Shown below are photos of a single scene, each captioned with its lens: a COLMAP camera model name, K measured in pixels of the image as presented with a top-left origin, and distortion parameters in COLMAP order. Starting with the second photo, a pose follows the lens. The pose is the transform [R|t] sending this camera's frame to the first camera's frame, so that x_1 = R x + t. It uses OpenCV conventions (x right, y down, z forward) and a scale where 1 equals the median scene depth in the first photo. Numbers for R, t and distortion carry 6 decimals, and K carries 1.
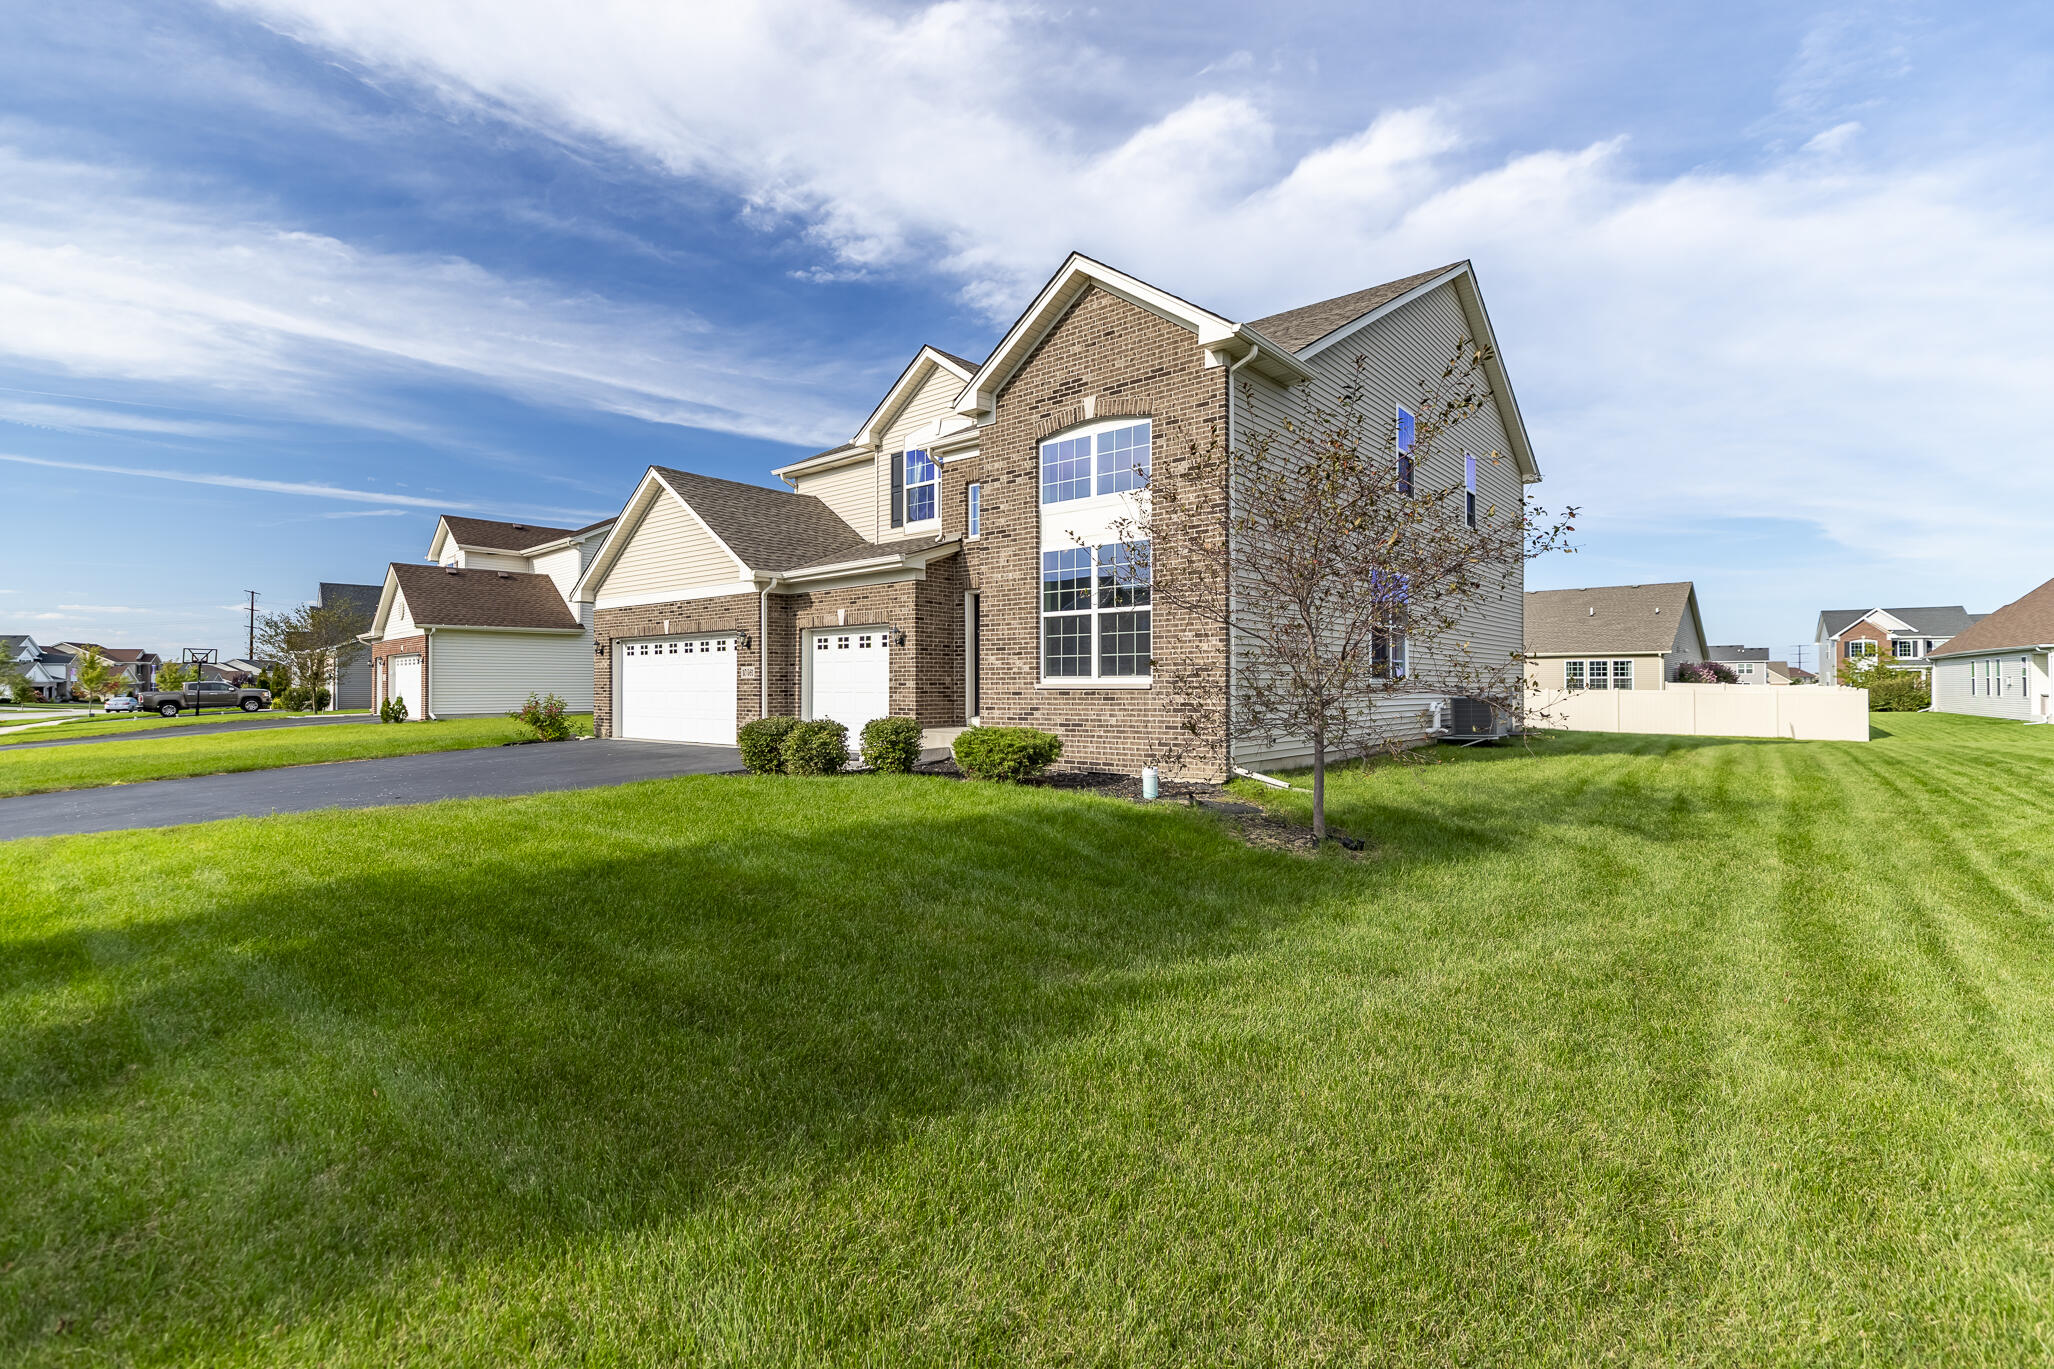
lens RADIAL K [[1009.9, 0, 1027.0], [0, 1009.9, 684.5], [0, 0, 1]] dist [-0.000126, 0.000002]
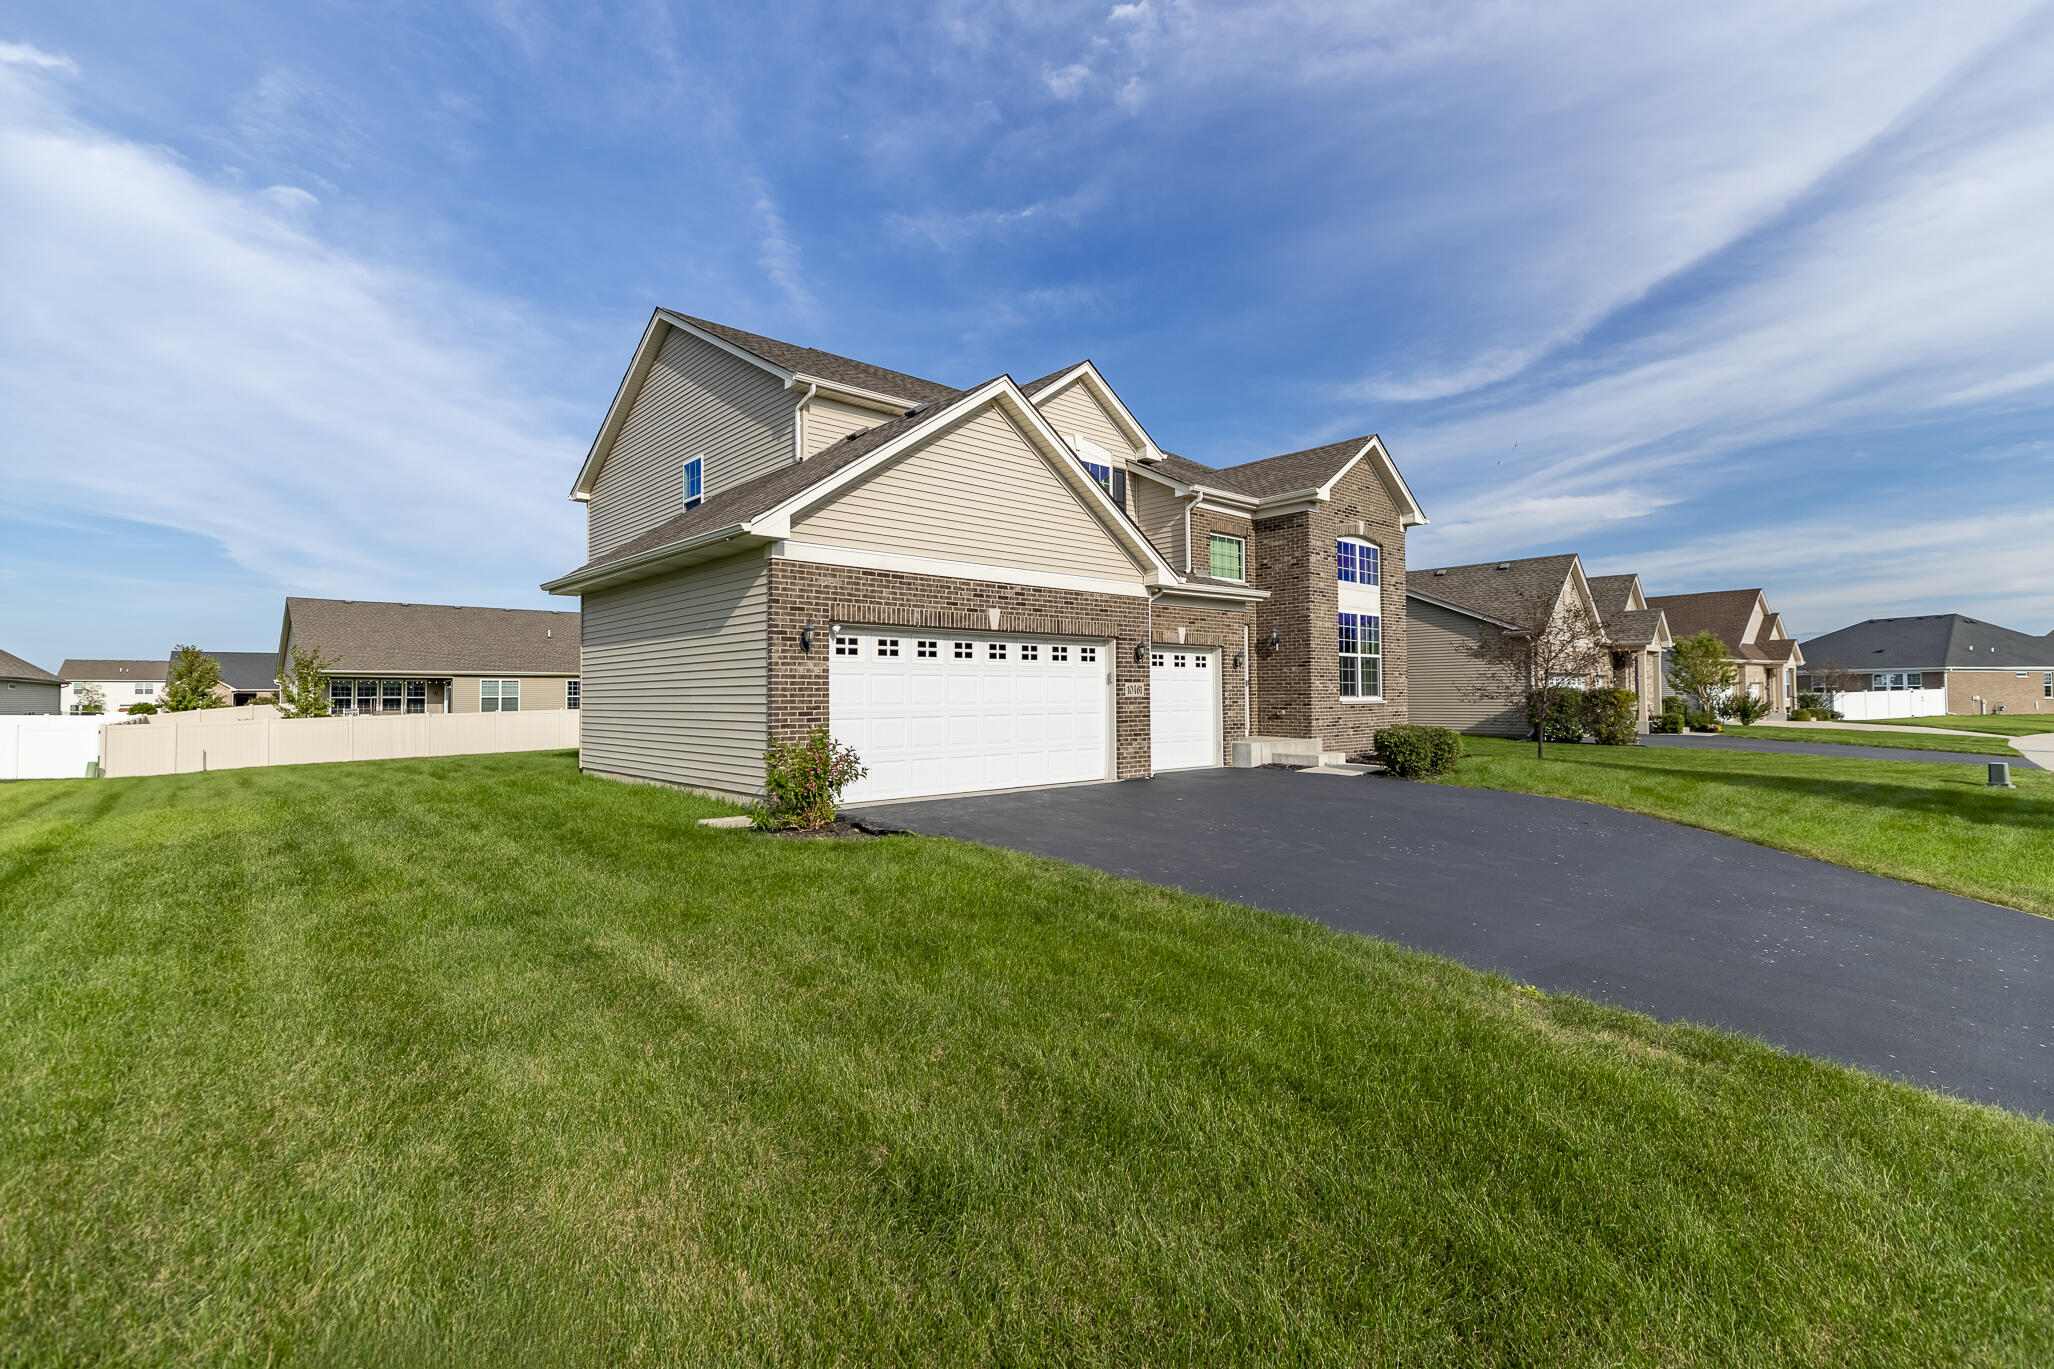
lens RADIAL K [[940.6, 0, 1027.0], [0, 940.6, 684.5], [0, 0, 1]] dist [-0.000340, -0.000055]
pose [[0.083192, 0.011437, 0.996468, -1.127175], [0.002658, 0.999928, -0.011698, -0.007811], [-0.996530, 0.003622, 0.083155, 1.080313]]
